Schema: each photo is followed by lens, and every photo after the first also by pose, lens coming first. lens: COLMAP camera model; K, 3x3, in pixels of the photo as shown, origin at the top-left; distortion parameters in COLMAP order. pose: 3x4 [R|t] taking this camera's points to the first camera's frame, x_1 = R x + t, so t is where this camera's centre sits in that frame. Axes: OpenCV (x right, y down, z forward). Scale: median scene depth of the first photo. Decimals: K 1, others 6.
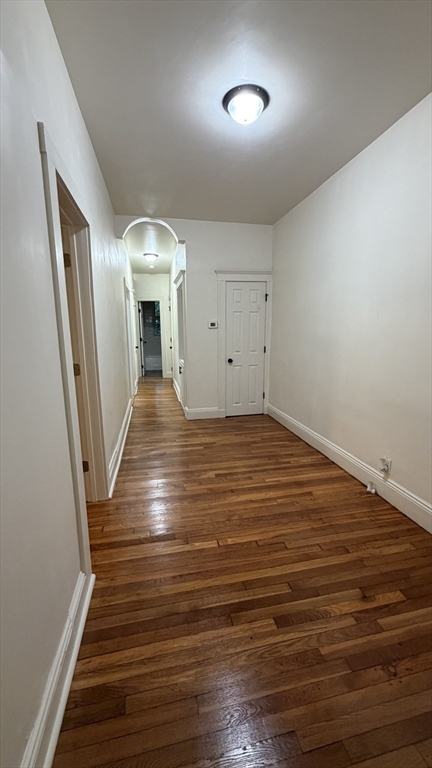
lens RADIAL K [[306.6, 0, 216.3], [0, 306.6, 382.7], [0, 0, 1]] dist [0.001165, 0.000229]
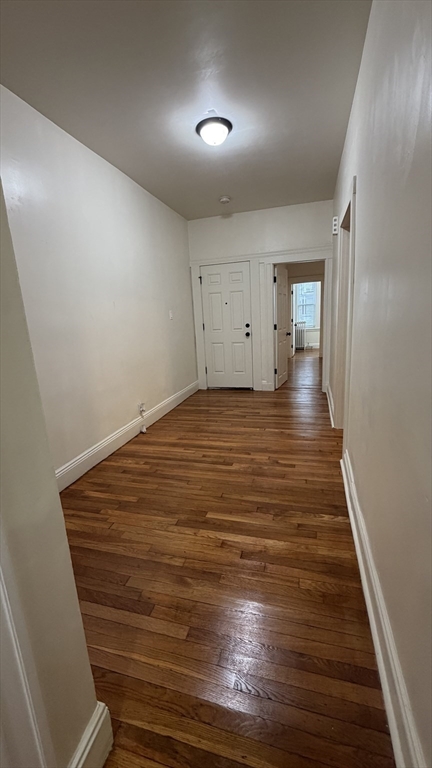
lens RADIAL K [[306.6, 0, 216.2], [0, 306.6, 383.3], [0, 0, 1]] dist [0.001165, 0.000229]
pose [[-0.877744, -0.049713, 0.476543, -0.392680], [0.146105, 0.919460, 0.365028, -0.275664], [-0.456309, 0.390027, -0.799788, 1.660496]]
